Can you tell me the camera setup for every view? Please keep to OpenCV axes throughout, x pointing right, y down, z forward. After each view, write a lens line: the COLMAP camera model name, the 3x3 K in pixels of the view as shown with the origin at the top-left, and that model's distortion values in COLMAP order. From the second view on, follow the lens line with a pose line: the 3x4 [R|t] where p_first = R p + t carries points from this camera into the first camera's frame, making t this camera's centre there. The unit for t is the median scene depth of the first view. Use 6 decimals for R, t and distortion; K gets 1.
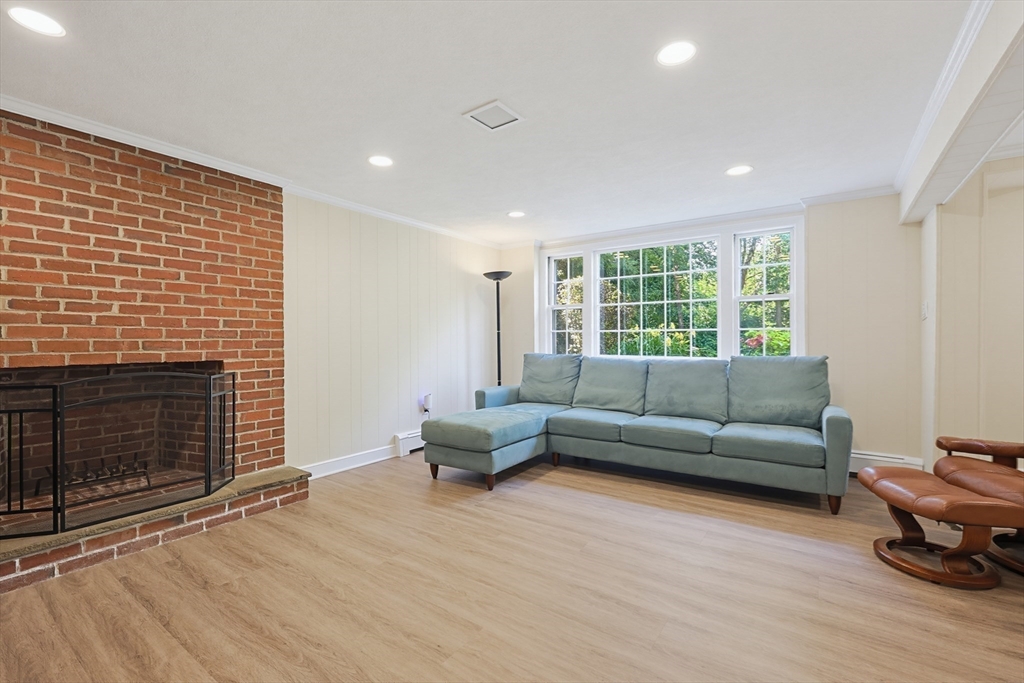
lens RADIAL K [[447.6, 0, 518.5], [0, 447.6, 341.3], [0, 0, 1]] dist [-0.004444, -0.000126]
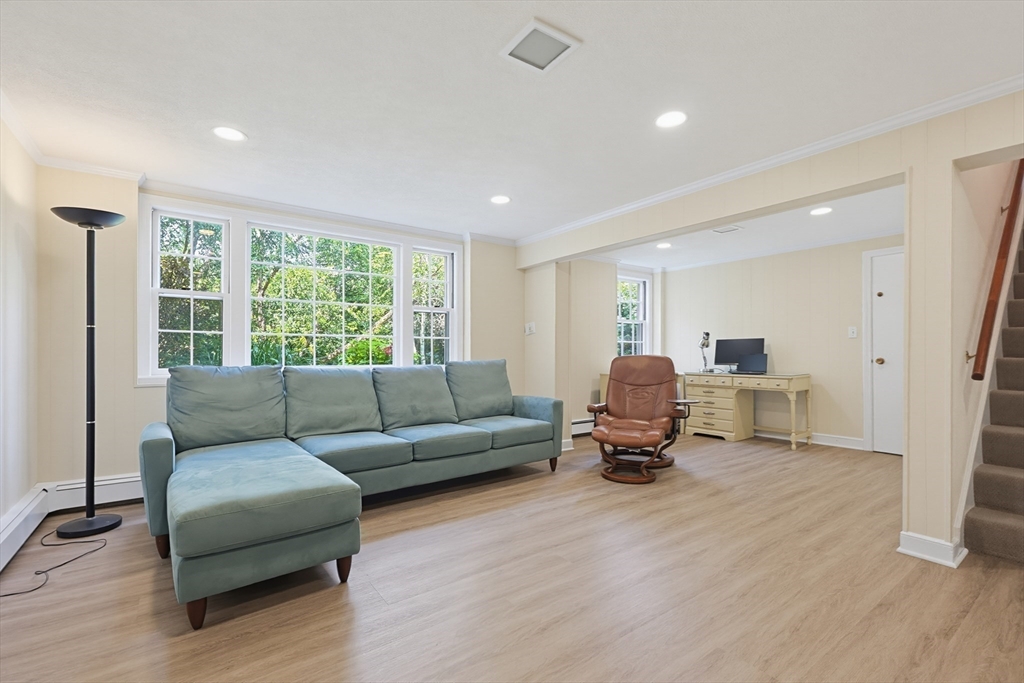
lens RADIAL K [[446.3, 0, 511.3], [0, 446.3, 349.4], [0, 0, 1]] dist [-0.000347, -0.000072]
pose [[0.328711, 0.004661, 0.944419, -0.540767], [-0.002920, 0.999988, -0.003919, 0.007381], [-0.944426, -0.001470, 0.328721, 0.533904]]
